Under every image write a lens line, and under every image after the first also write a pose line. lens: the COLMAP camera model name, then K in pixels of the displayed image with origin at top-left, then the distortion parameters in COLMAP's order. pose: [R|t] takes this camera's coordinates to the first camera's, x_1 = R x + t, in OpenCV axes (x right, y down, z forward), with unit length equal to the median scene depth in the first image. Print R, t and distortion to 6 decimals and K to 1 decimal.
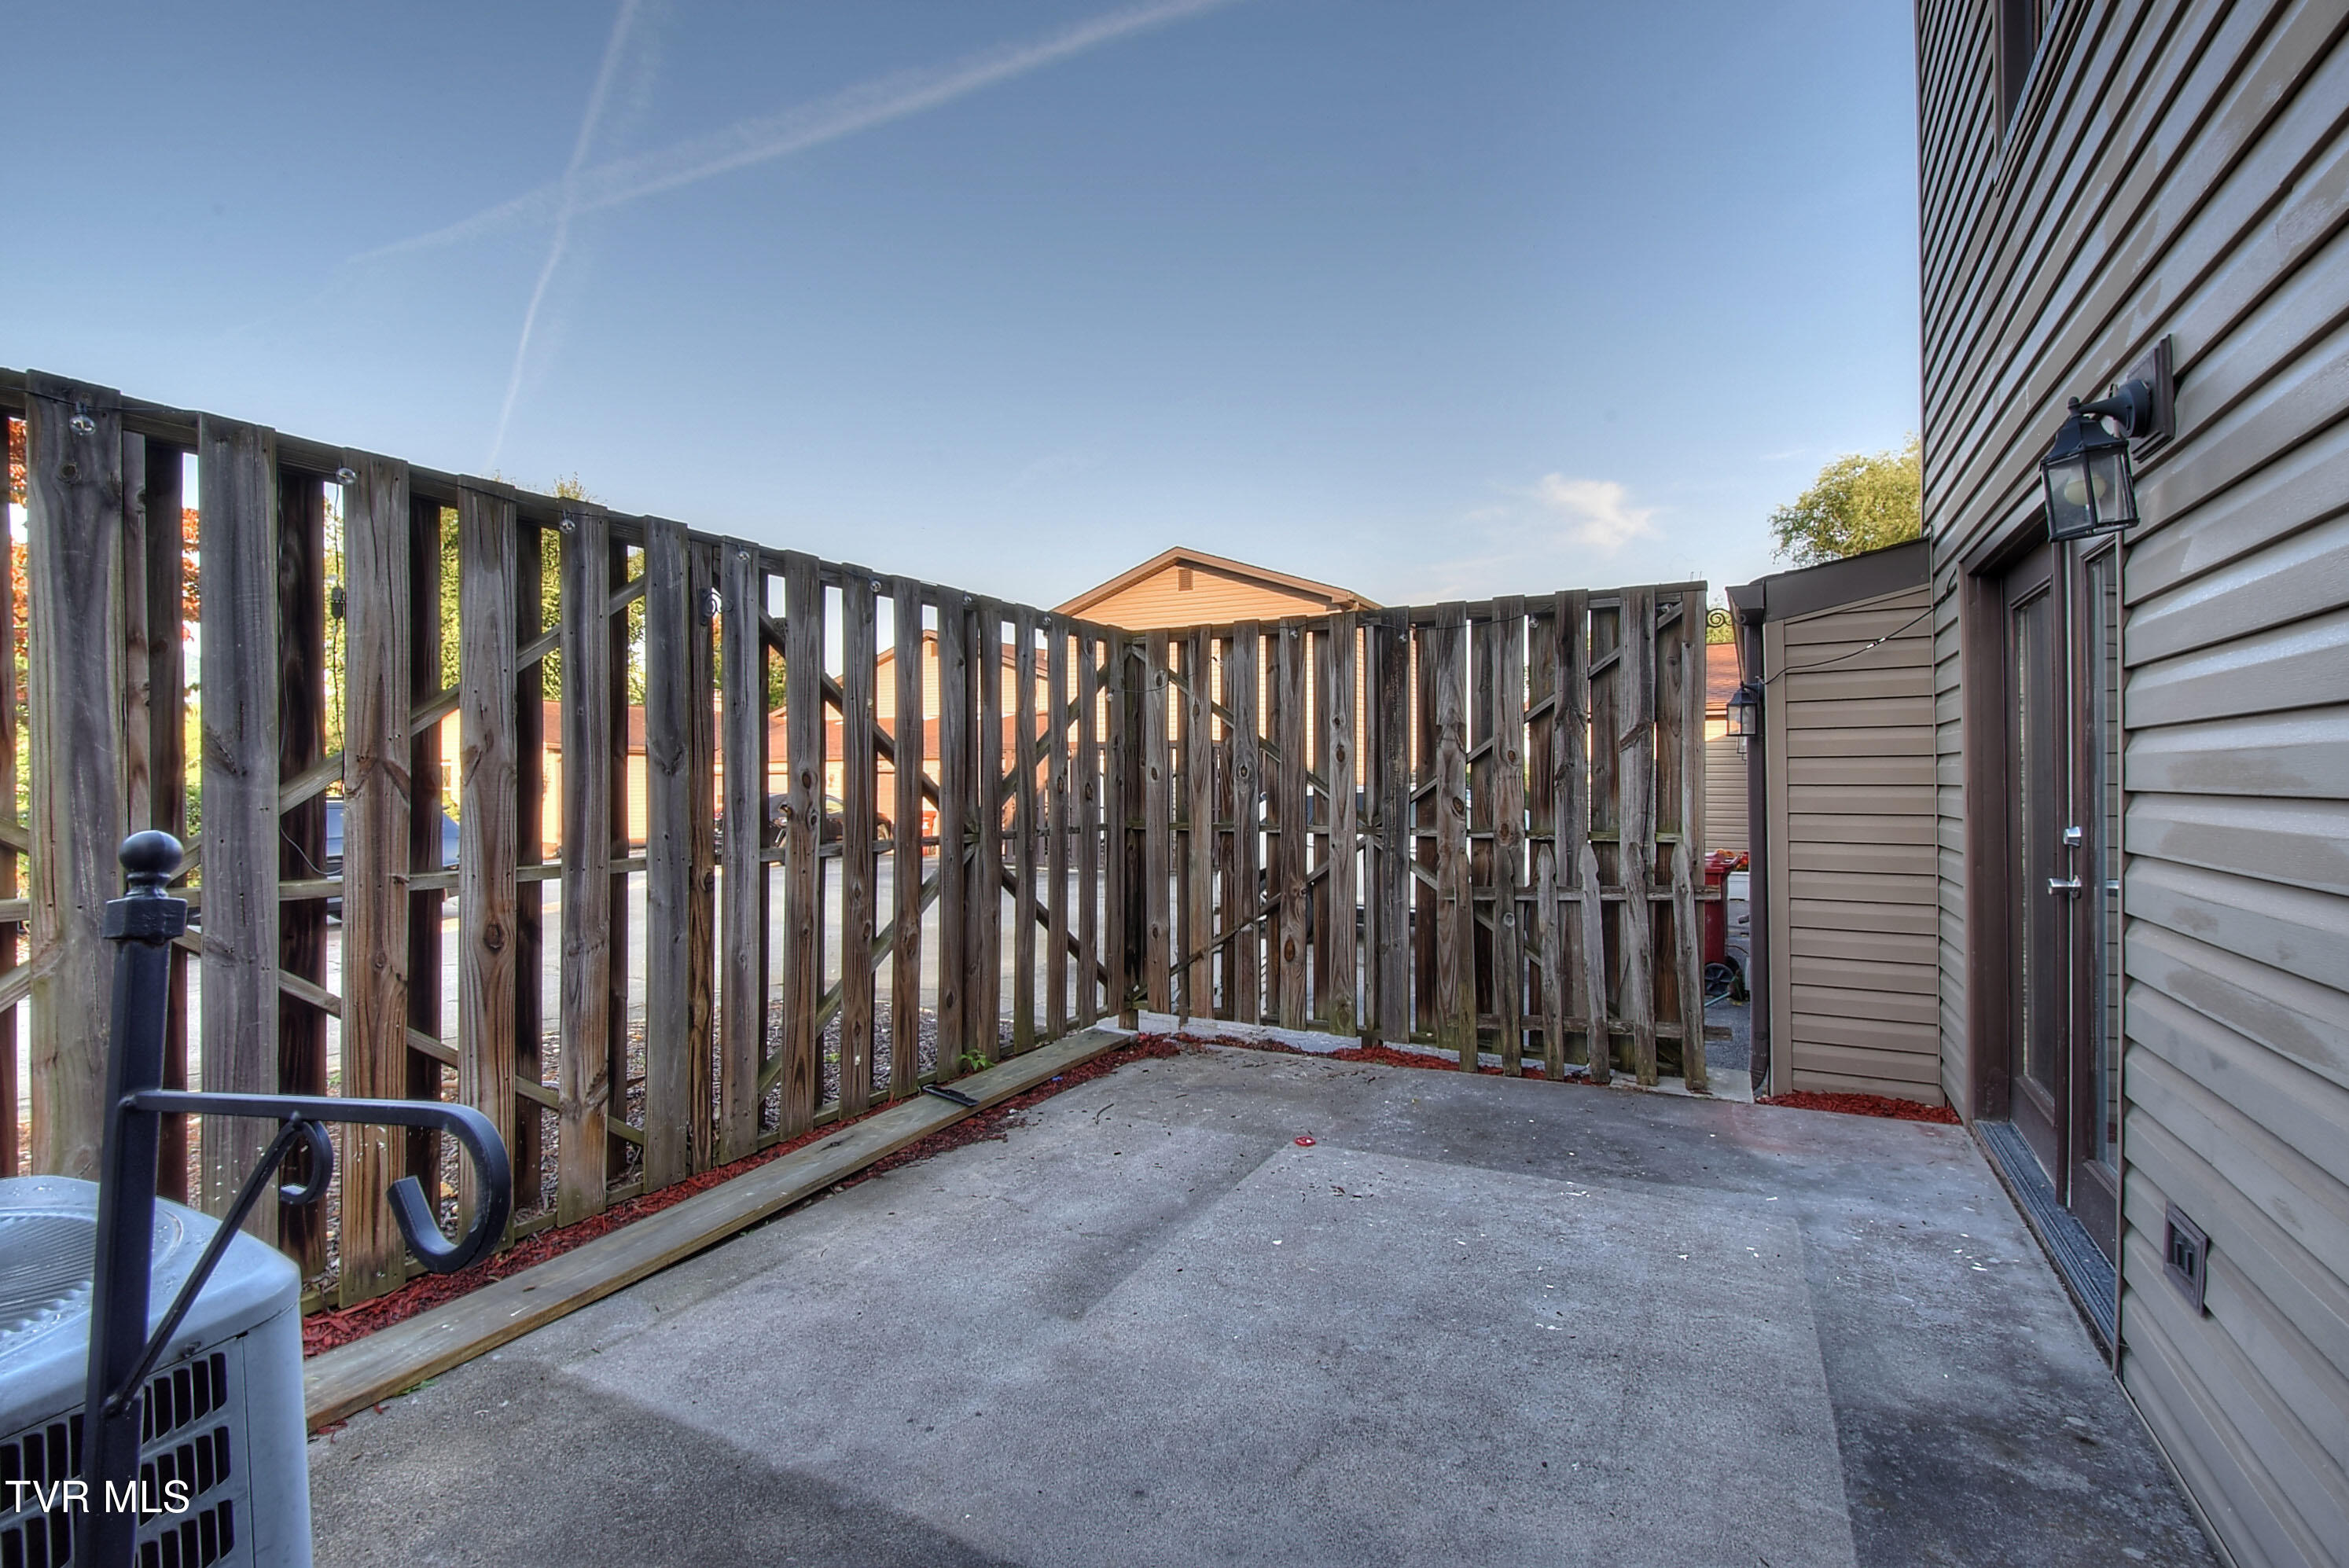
lens RADIAL K [[1033.7, 0, 1173.1], [0, 1033.7, 786.2], [0, 0, 1]] dist [-0.004089, -0.000450]
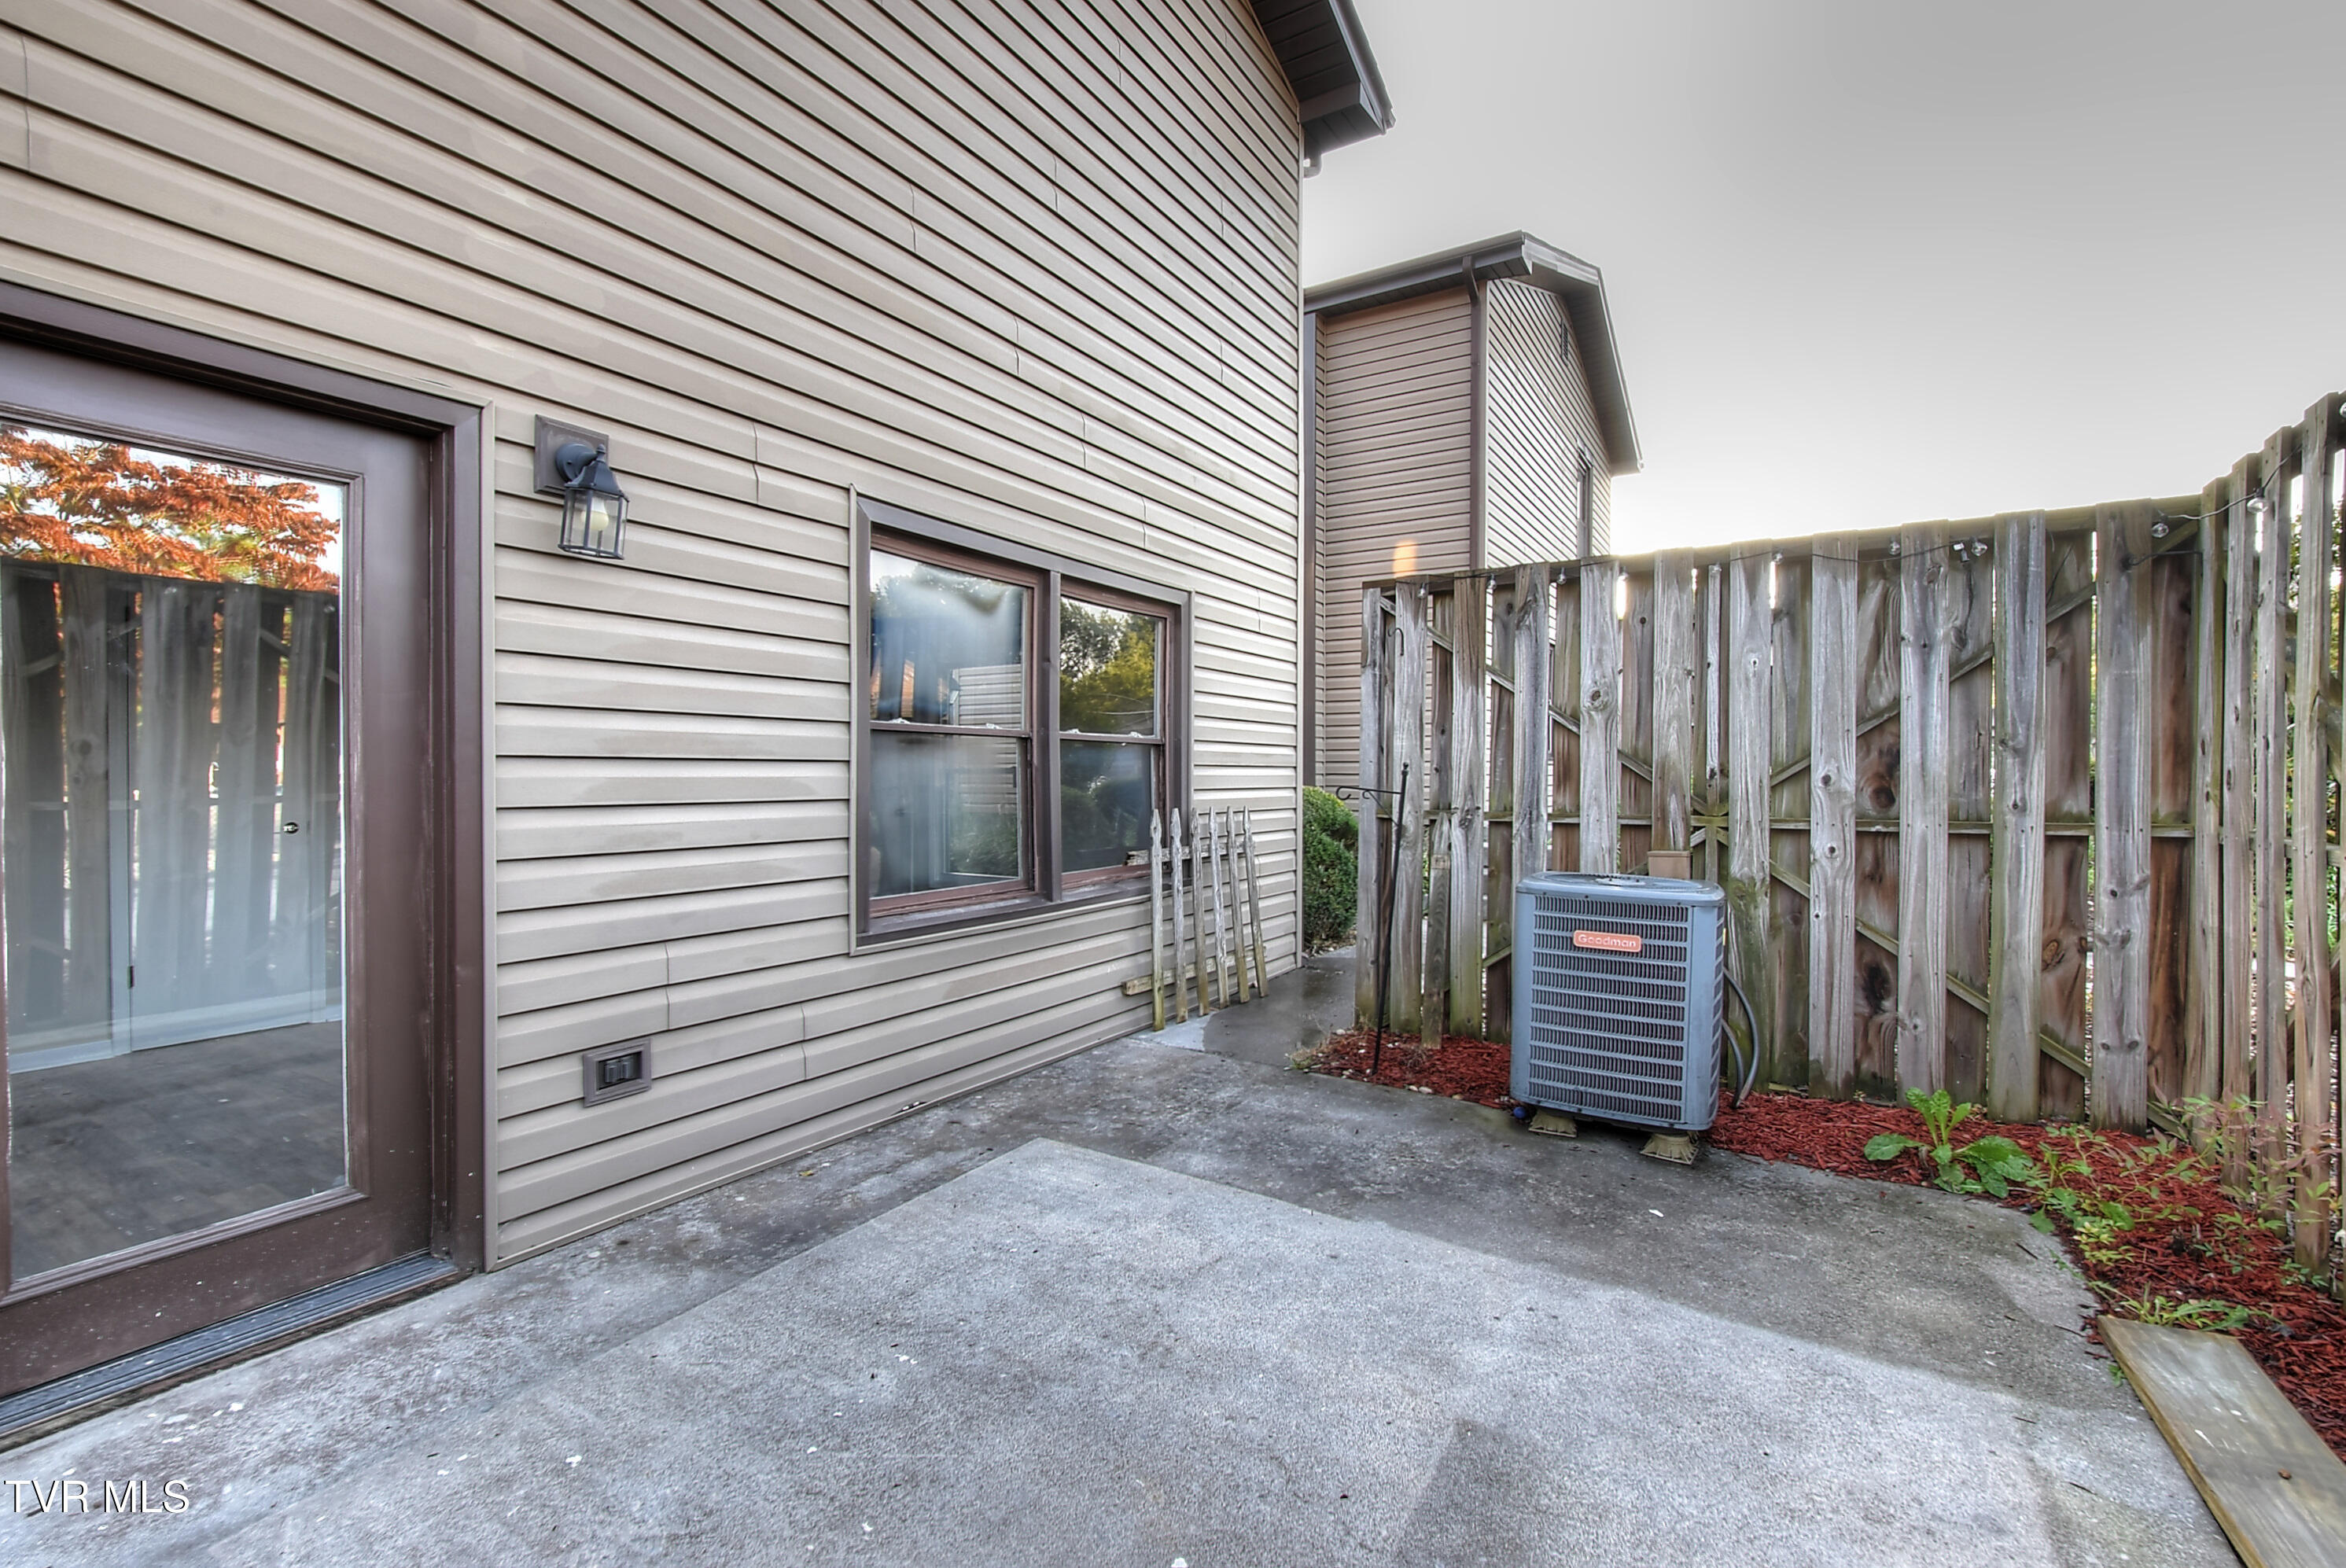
lens RADIAL K [[1028.2, 0, 1170.5], [0, 1028.2, 774.9], [0, 0, 1]] dist [-0.002790, -0.000423]
pose [[-0.999003, -0.001111, 0.044631, 0.056190], [-0.000702, 0.999958, 0.009177, 0.008416], [-0.044640, 0.009137, -0.998961, 1.063893]]
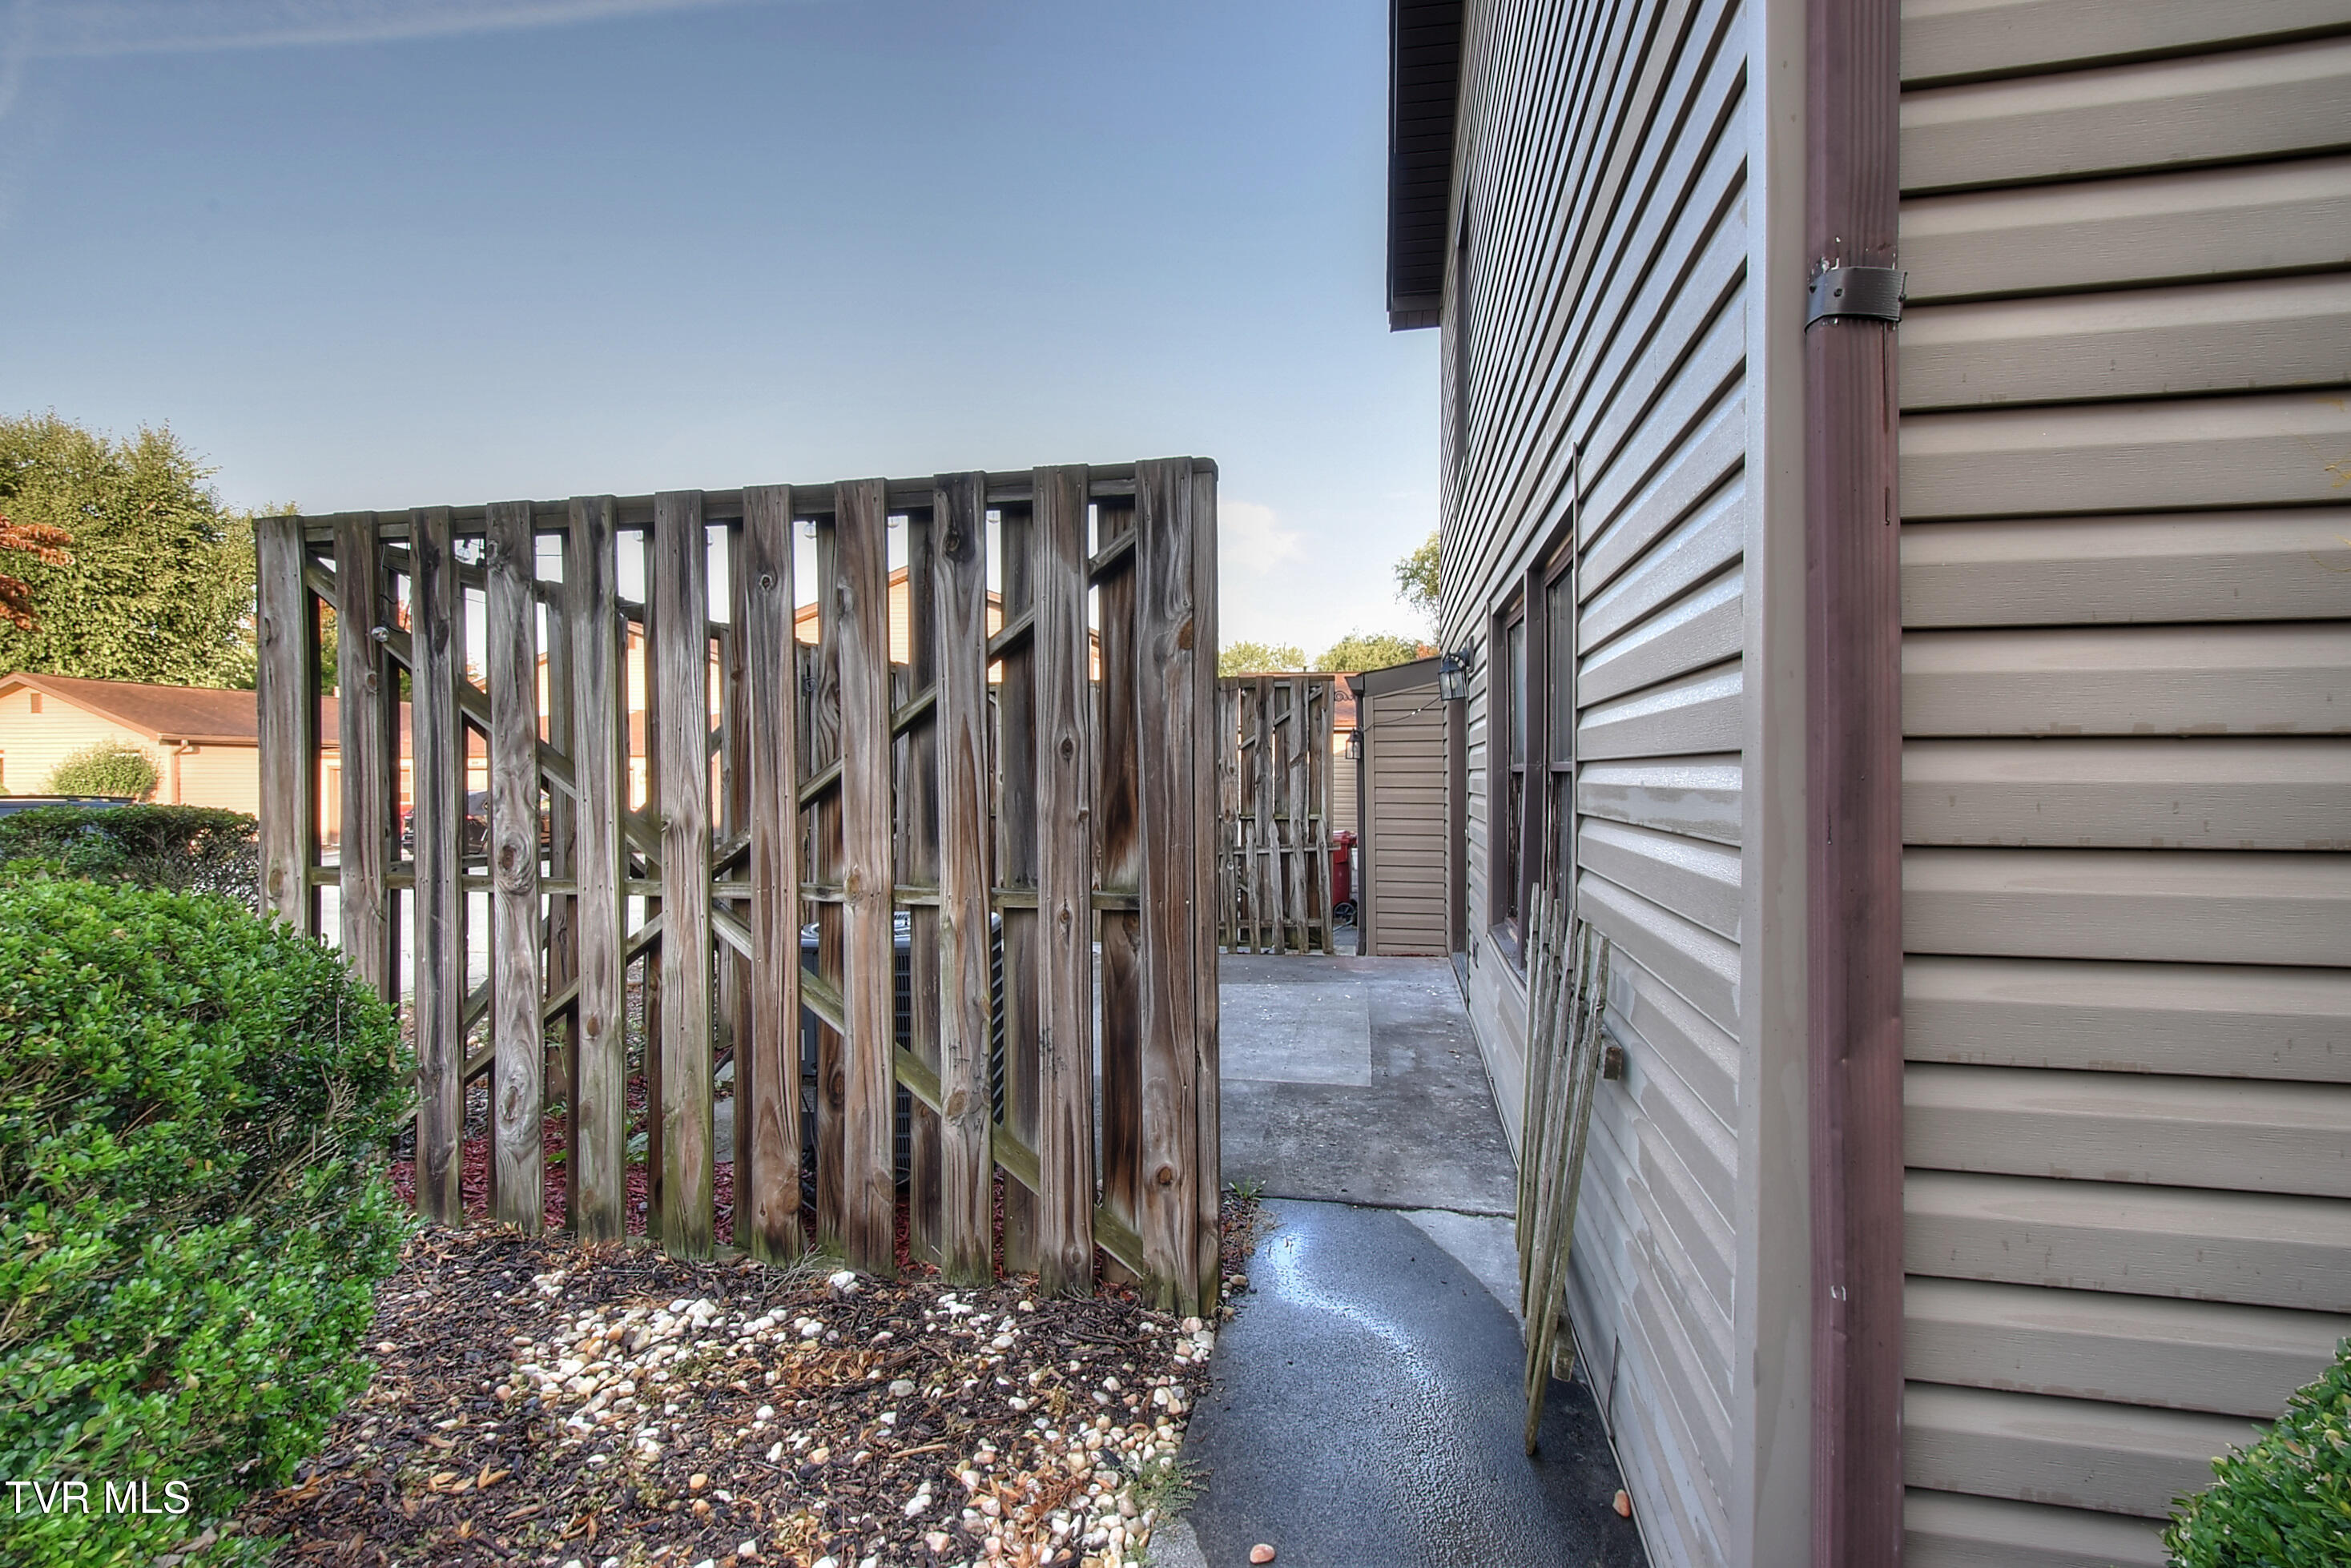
lens RADIAL K [[1034.6, 0, 1172.7], [0, 1034.6, 783.4], [0, 0, 1]] dist [-0.004089, -0.000450]
pose [[0.953256, 0.001466, 0.302161, -0.317145], [-0.002029, 0.999997, 0.001549, -0.010555], [-0.302157, -0.002089, 0.953256, -0.676772]]
